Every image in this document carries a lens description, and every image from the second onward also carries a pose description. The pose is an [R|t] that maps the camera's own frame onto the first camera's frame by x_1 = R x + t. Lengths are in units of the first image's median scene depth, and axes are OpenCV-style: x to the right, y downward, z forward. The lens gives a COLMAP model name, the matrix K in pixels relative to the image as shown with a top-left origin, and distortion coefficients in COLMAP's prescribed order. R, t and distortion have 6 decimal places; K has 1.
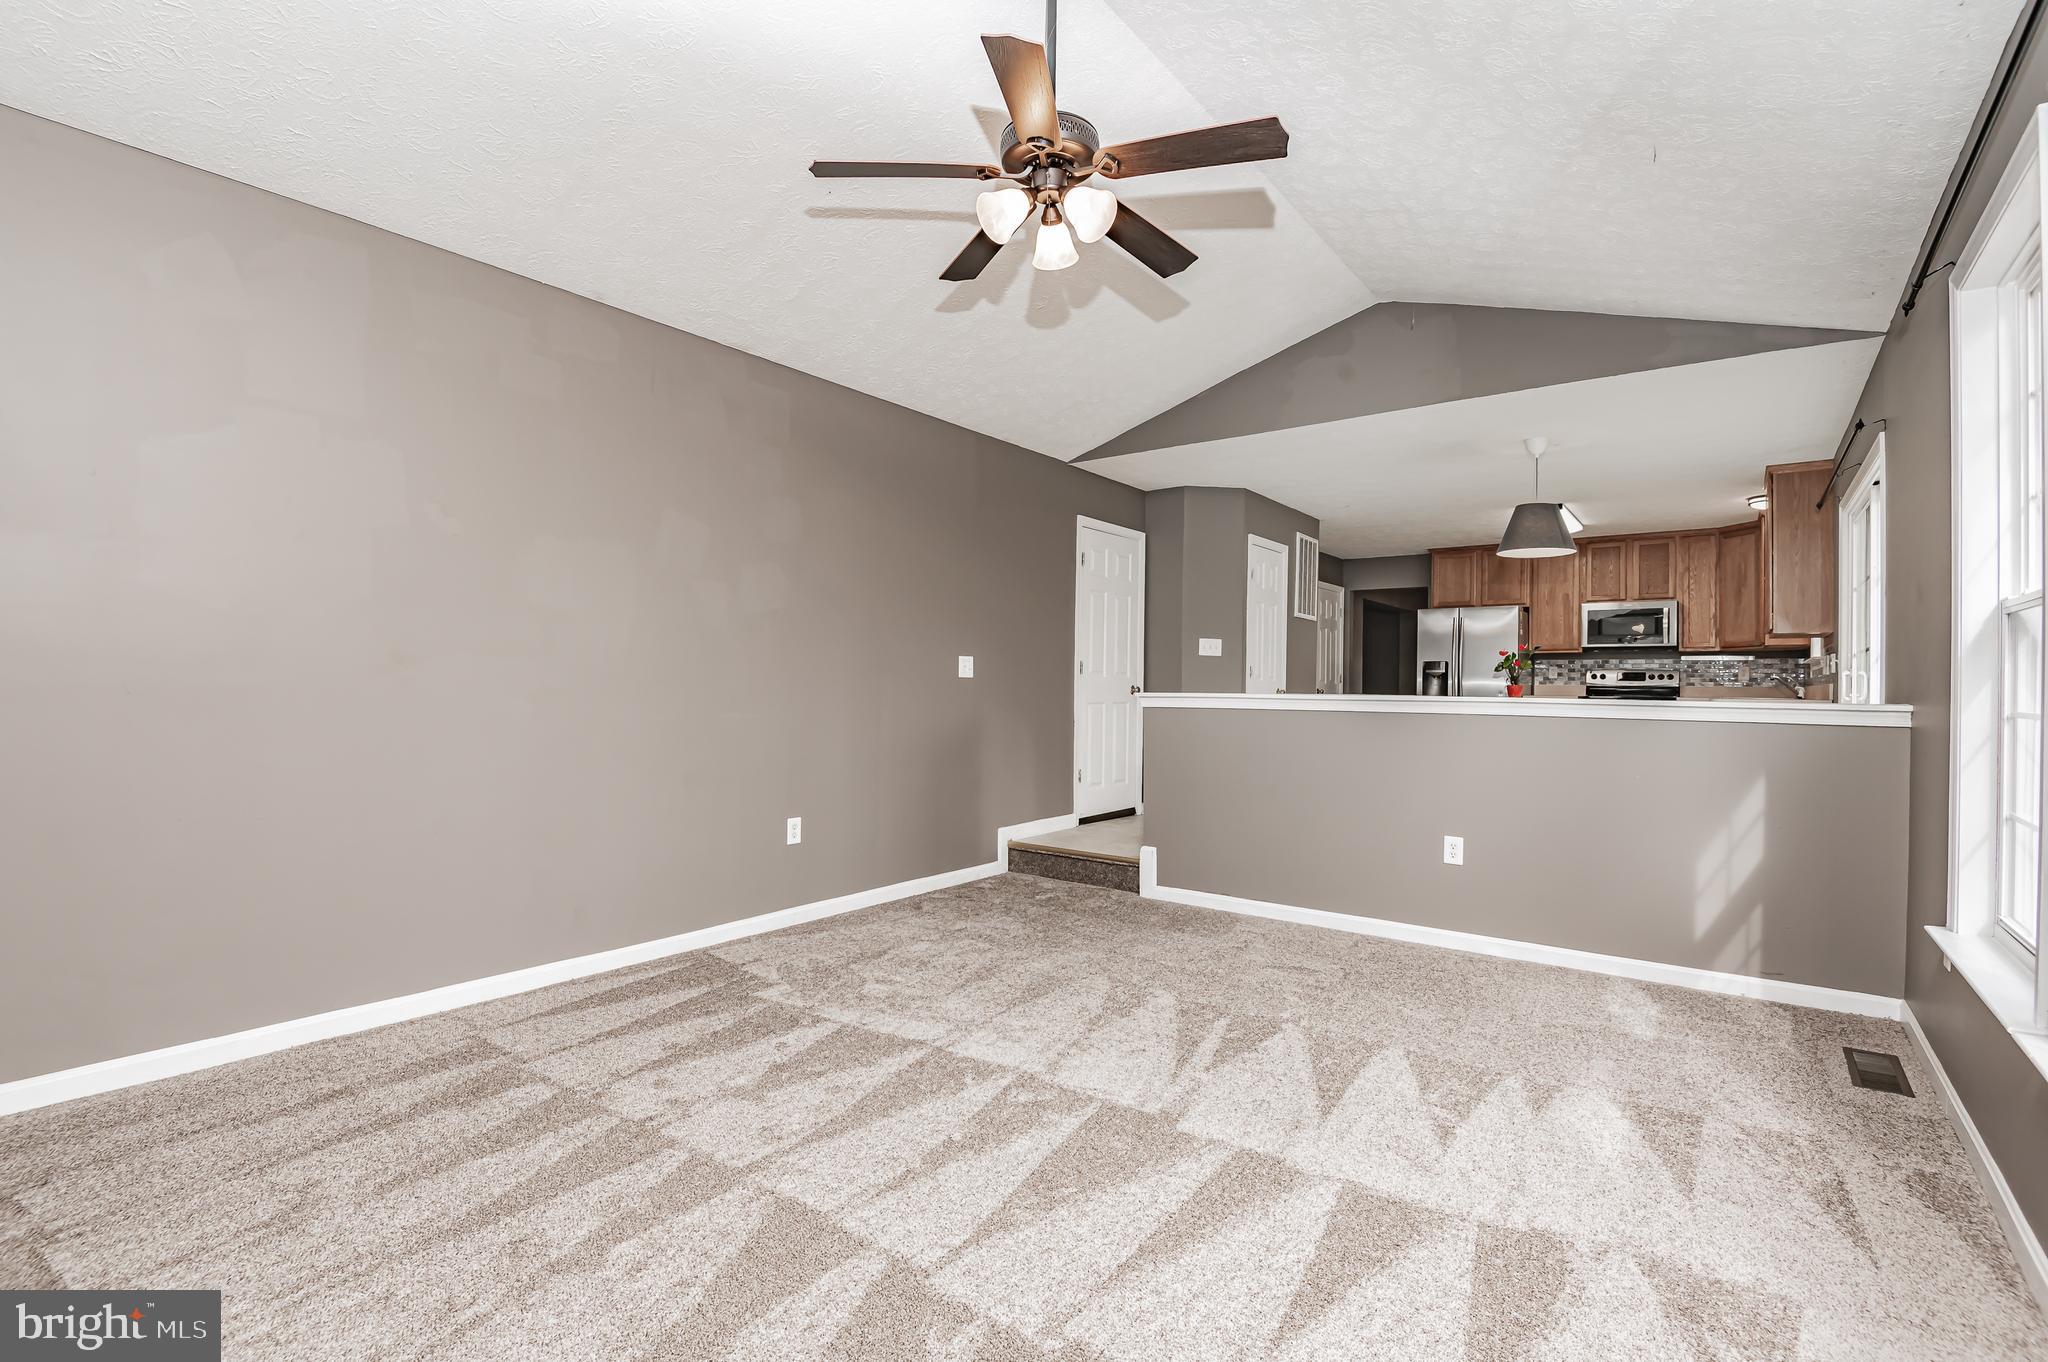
lens RADIAL K [[932.5, 0, 1016.6], [0, 932.5, 684.5], [0, 0, 1]] dist [-0.015957, -0.007547]
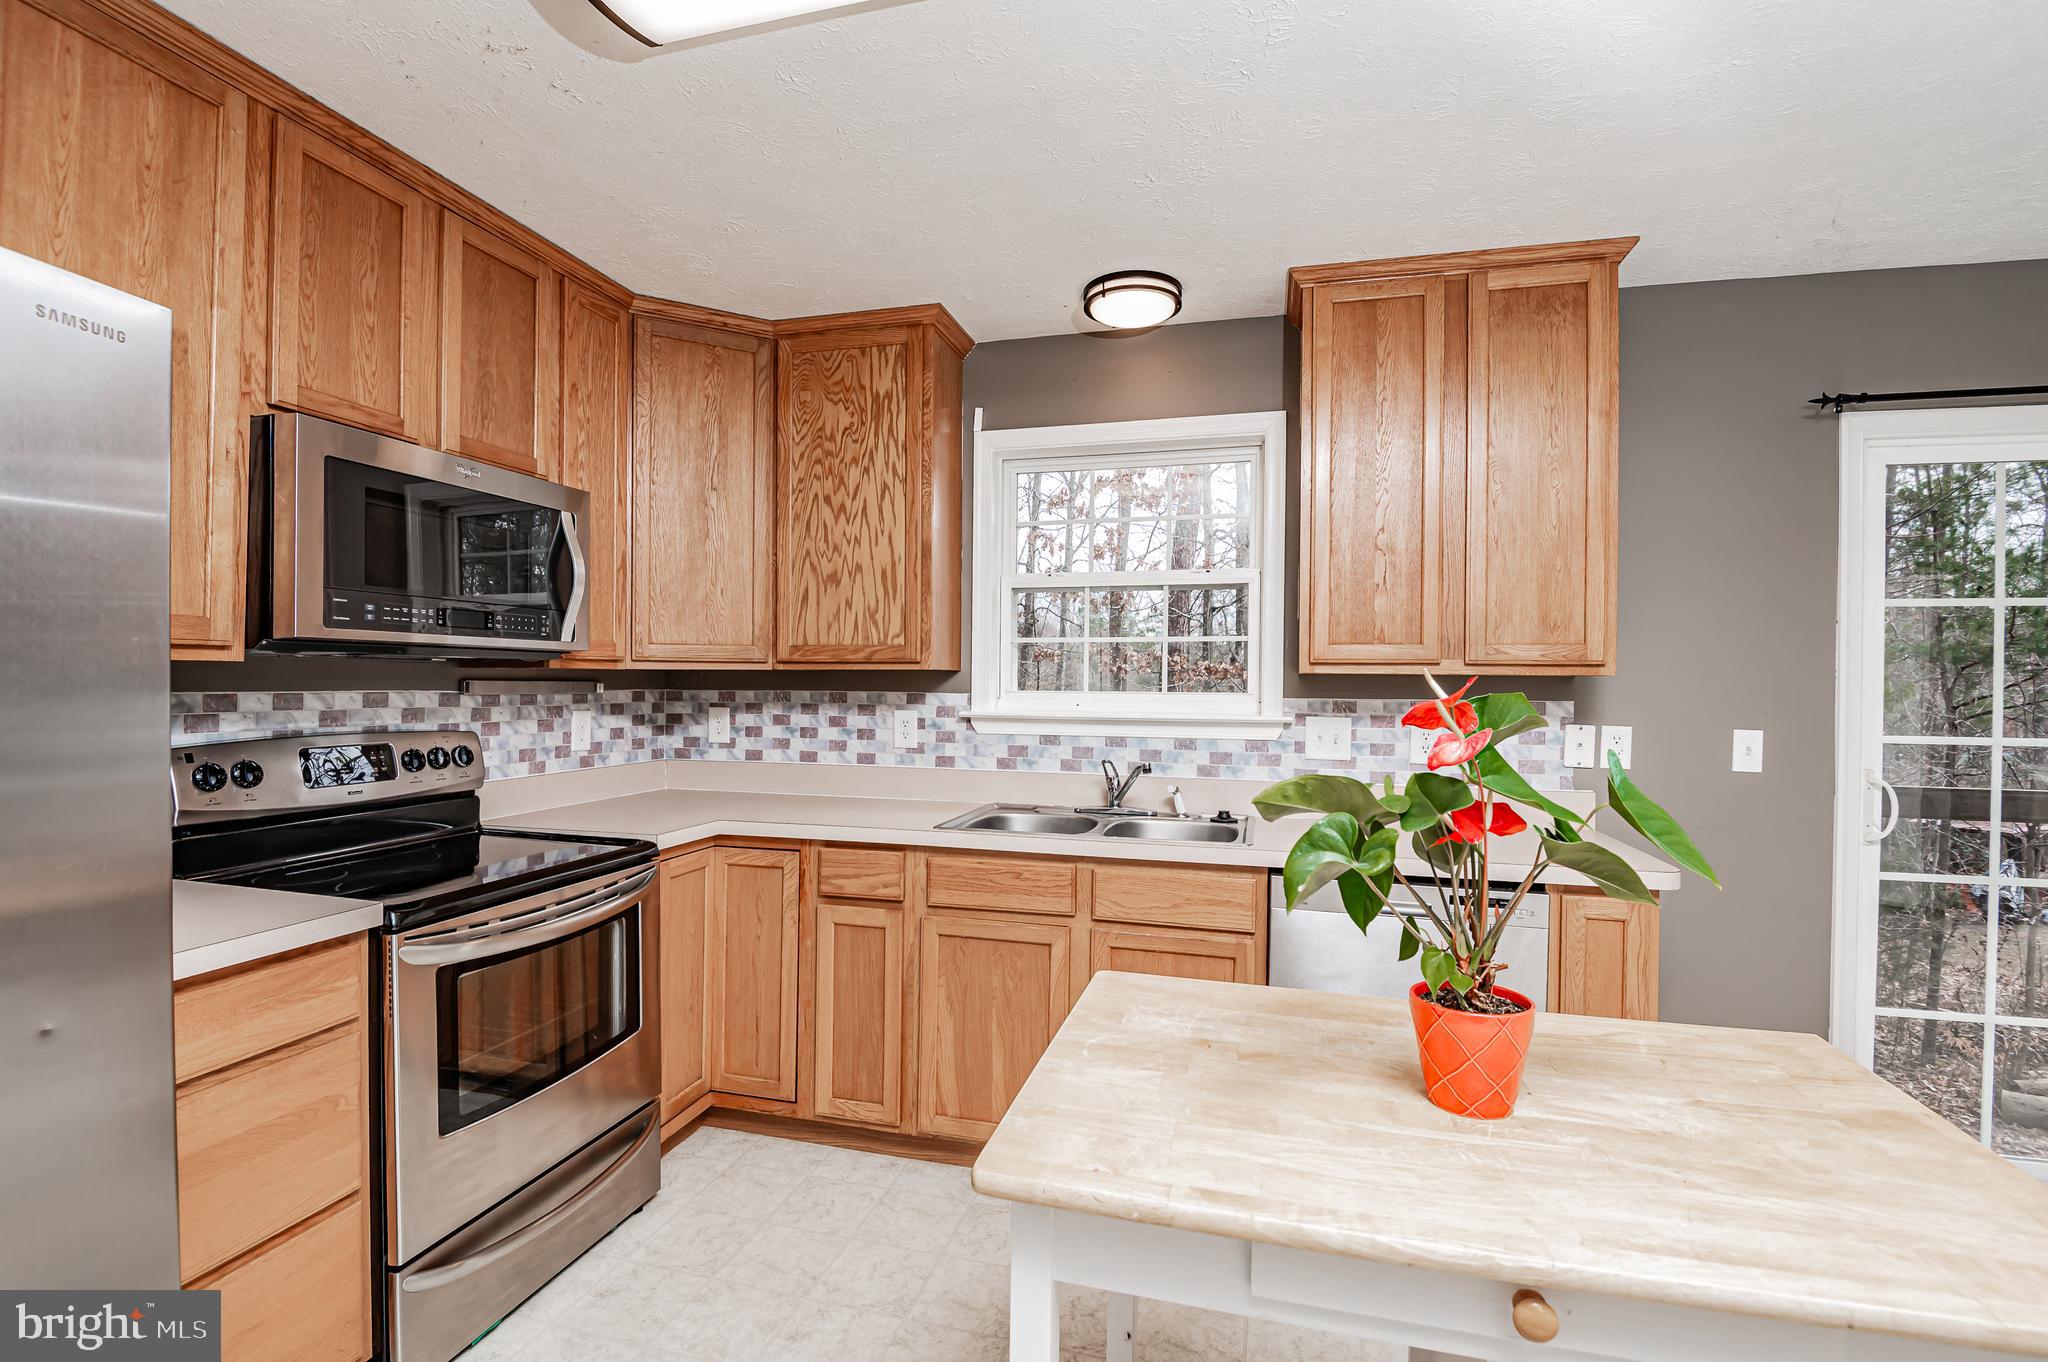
lens RADIAL K [[932.5, 0, 1010.7], [0, 932.5, 684.7], [0, 0, 1]] dist [-0.015957, -0.007547]
pose [[-0.377666, -0.021740, 0.925687, 0.398055], [-0.017854, 0.999709, 0.016194, -0.038616], [-0.925770, -0.010412, -0.377944, 0.986049]]
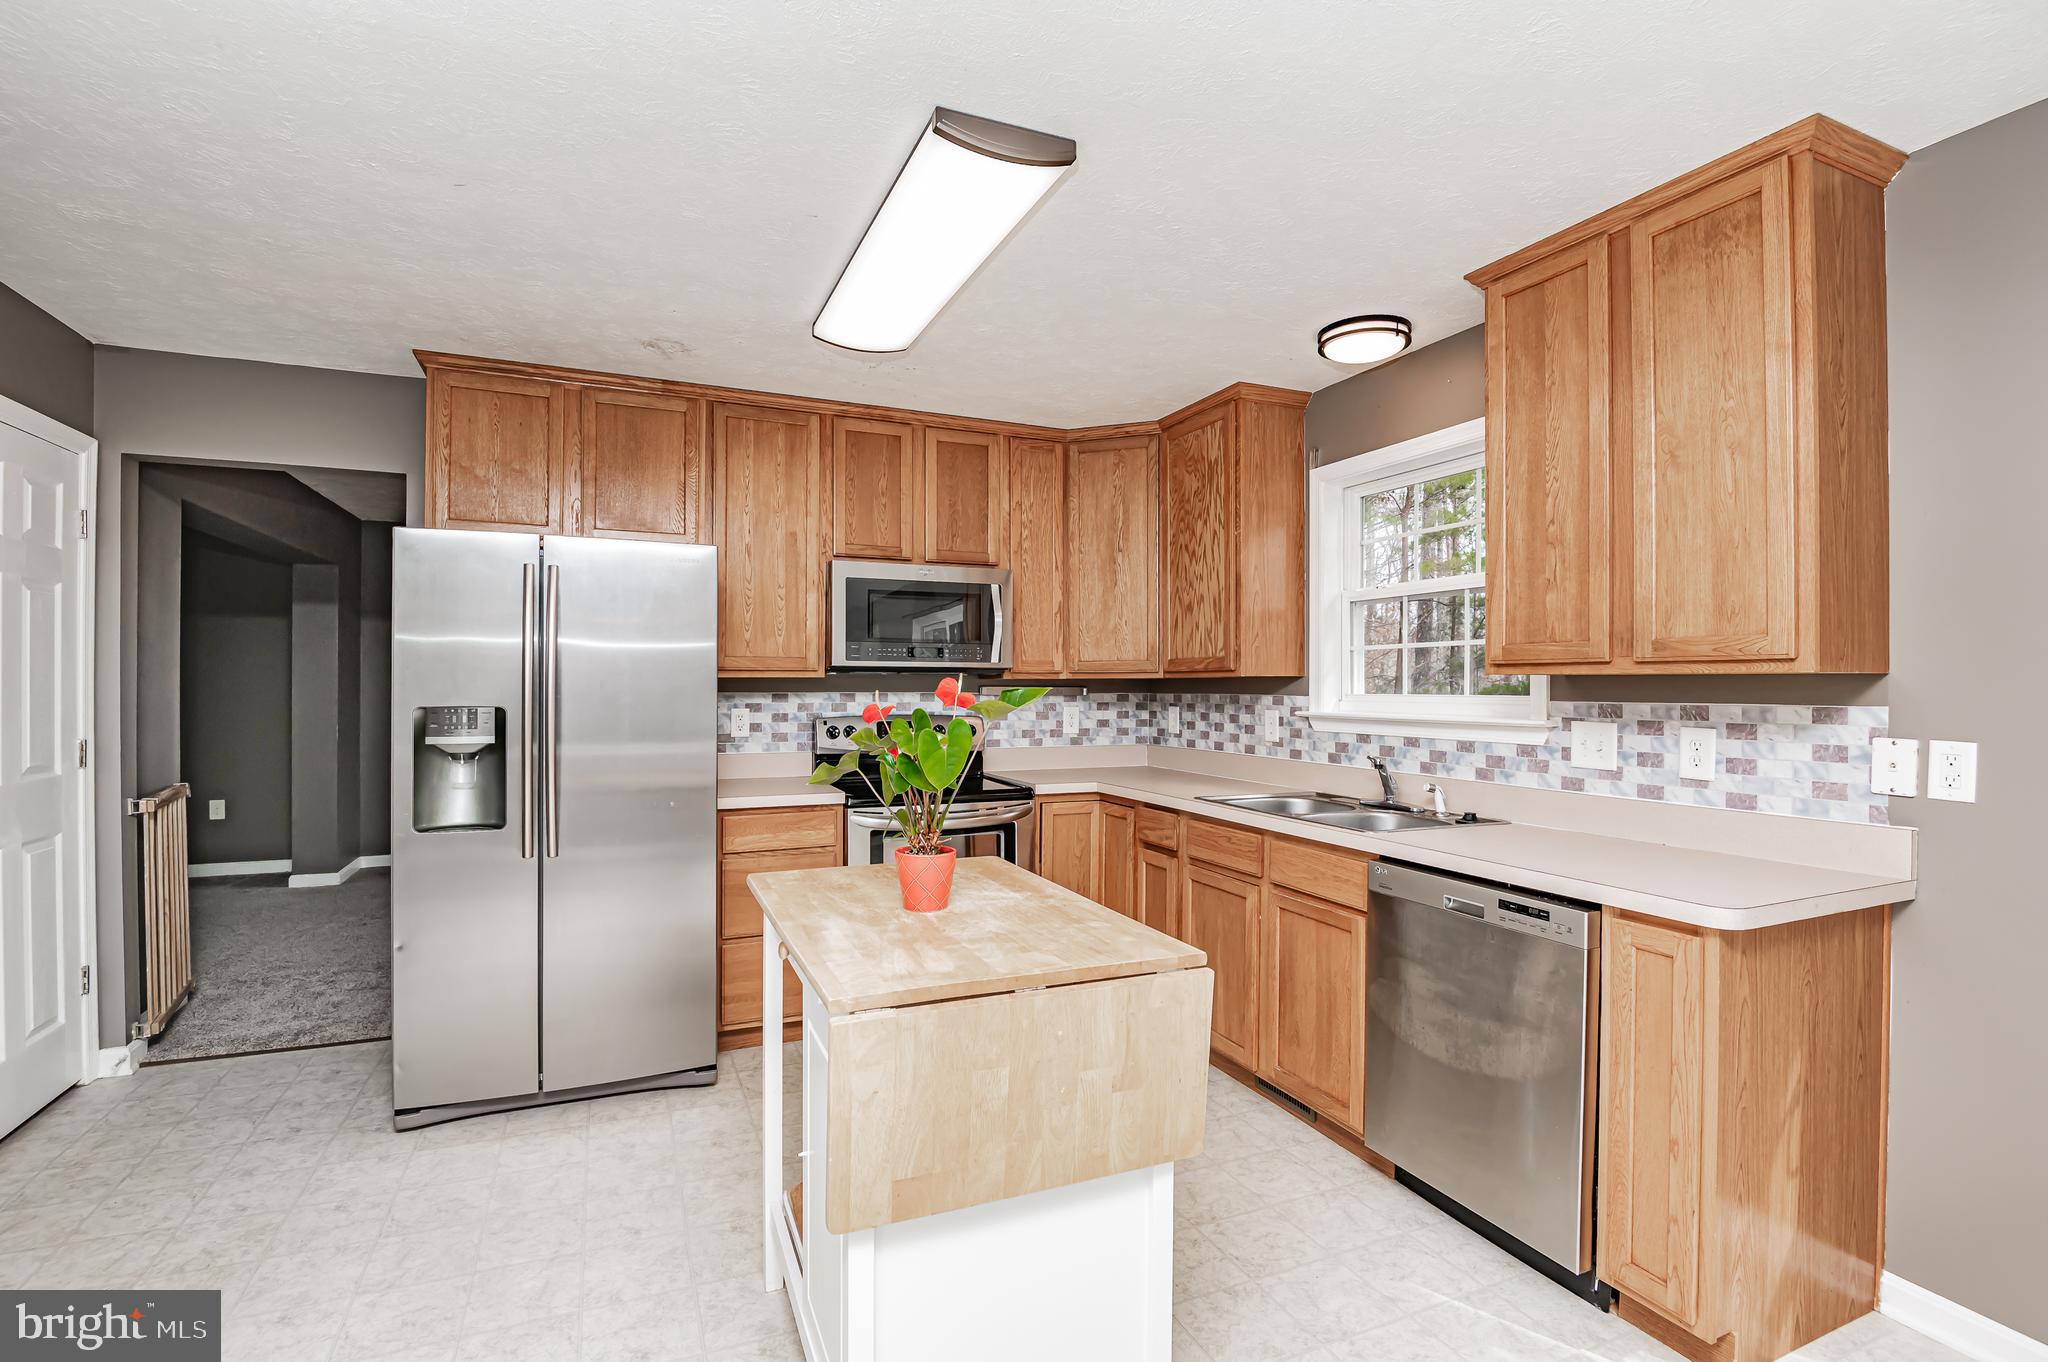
lens RADIAL K [[932.5, 0, 1009.6], [0, 932.5, 678.2], [0, 0, 1]] dist [-0.015957, -0.007547]
pose [[0.486227, -0.006497, 0.873808, 0.305793], [-0.000063, 0.999972, 0.007470, -0.040263], [-0.873833, -0.003687, 0.486213, 0.773126]]
